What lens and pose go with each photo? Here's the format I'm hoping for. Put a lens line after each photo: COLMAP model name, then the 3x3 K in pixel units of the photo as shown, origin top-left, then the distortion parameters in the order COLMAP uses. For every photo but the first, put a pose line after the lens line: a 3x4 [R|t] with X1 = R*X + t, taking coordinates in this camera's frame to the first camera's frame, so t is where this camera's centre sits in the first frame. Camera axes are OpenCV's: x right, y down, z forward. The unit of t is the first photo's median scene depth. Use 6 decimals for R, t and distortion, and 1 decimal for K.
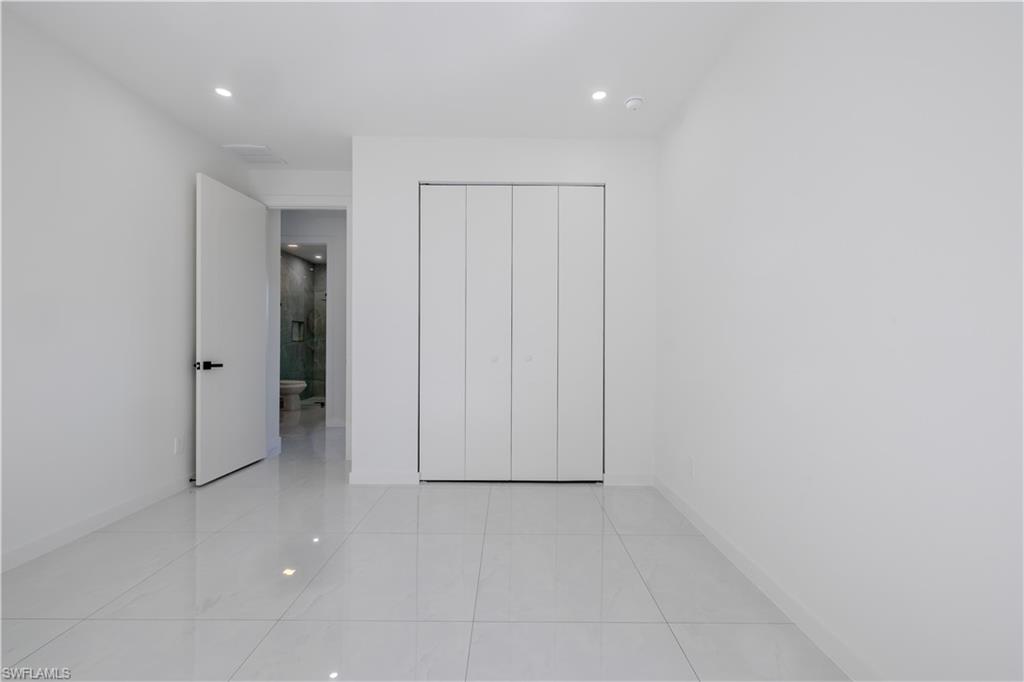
lens RADIAL K [[429.0, 0, 509.4], [0, 429.0, 341.9], [0, 0, 1]] dist [-0.000409, 0.000472]
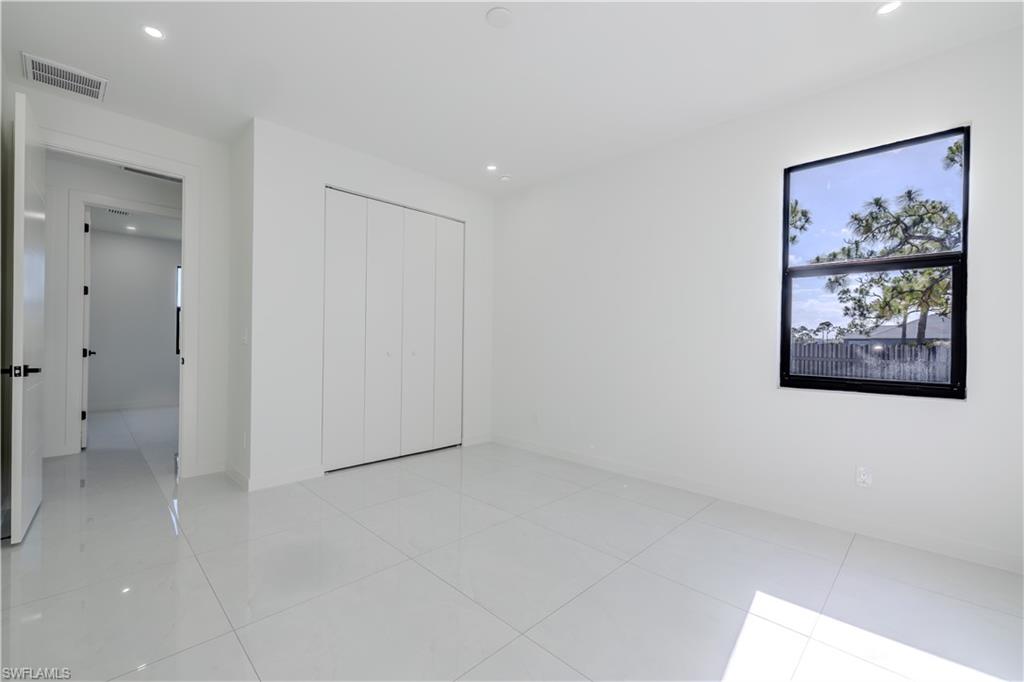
lens RADIAL K [[429.0, 0, 515.0], [0, 429.0, 340.6], [0, 0, 1]] dist [-0.000409, 0.000472]
pose [[0.702972, 0.003575, 0.711209, -0.627245], [-0.013958, 0.999864, 0.008770, -0.011146], [-0.711081, -0.016092, 0.702926, -0.056918]]
